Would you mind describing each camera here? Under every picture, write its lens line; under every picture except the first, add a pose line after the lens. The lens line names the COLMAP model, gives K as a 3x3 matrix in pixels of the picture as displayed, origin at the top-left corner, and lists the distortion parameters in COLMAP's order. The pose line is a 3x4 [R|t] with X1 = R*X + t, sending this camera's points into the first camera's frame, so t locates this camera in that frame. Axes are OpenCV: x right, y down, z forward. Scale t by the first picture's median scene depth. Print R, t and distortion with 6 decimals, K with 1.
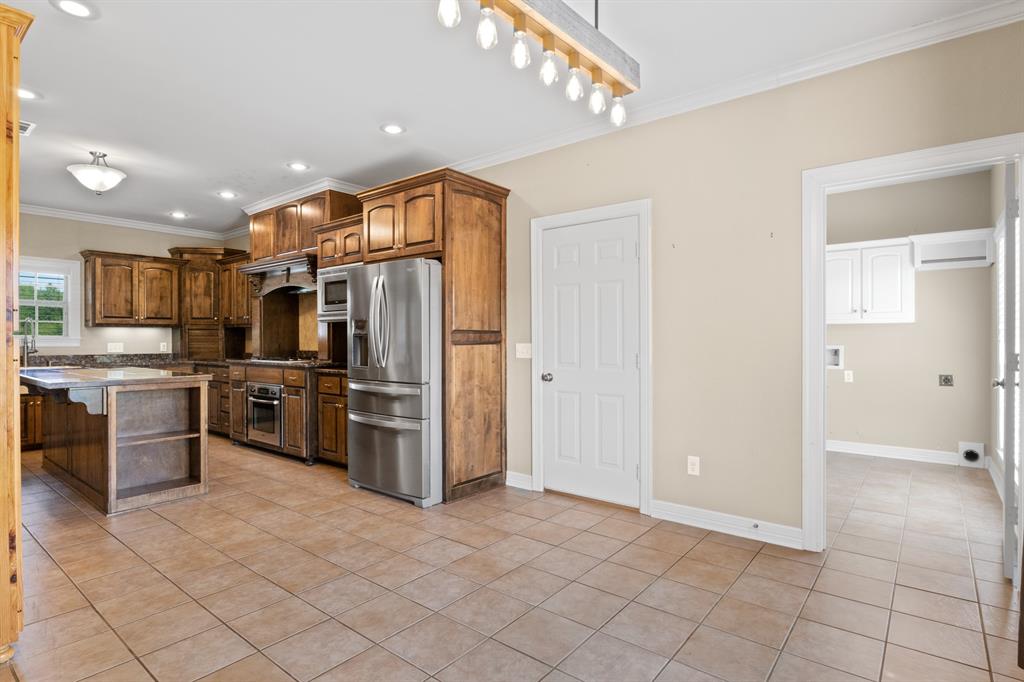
lens RADIAL K [[523.3, 0, 512.0], [0, 523.3, 341.0], [0, 0, 1]] dist [-0.001510, 0.000066]
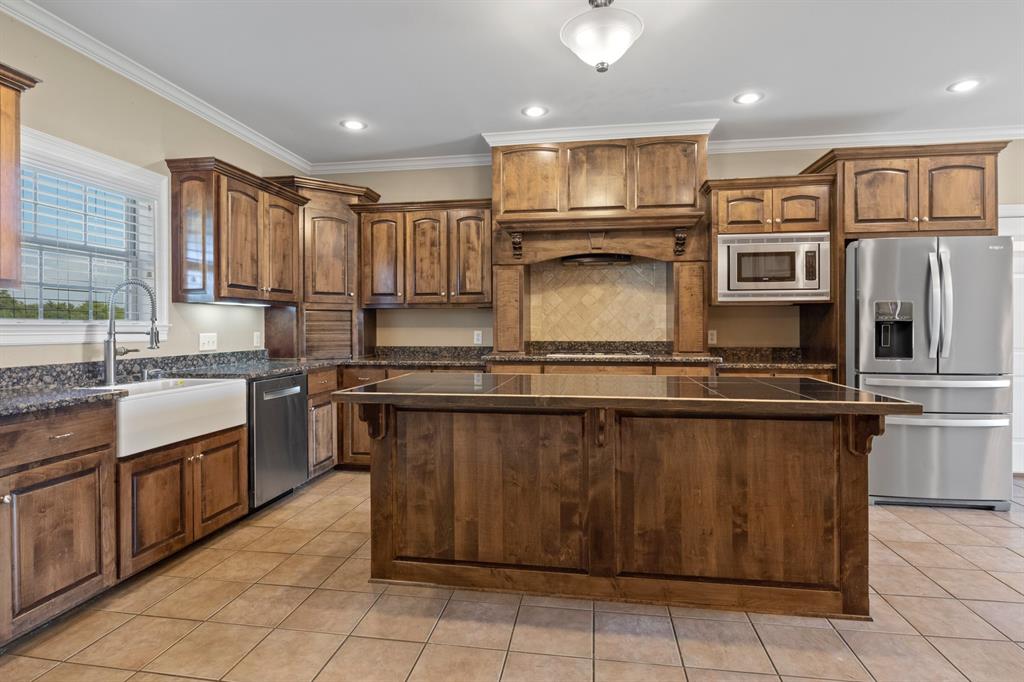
lens RADIAL K [[507.0, 0, 514.5], [0, 507.0, 327.7], [0, 0, 1]] dist [-0.005010, -0.000746]
pose [[0.865443, -0.002853, 0.500999, -0.778361], [0.002167, 0.999996, 0.001950, -0.002016], [-0.501003, -0.000602, 0.865445, 0.388504]]
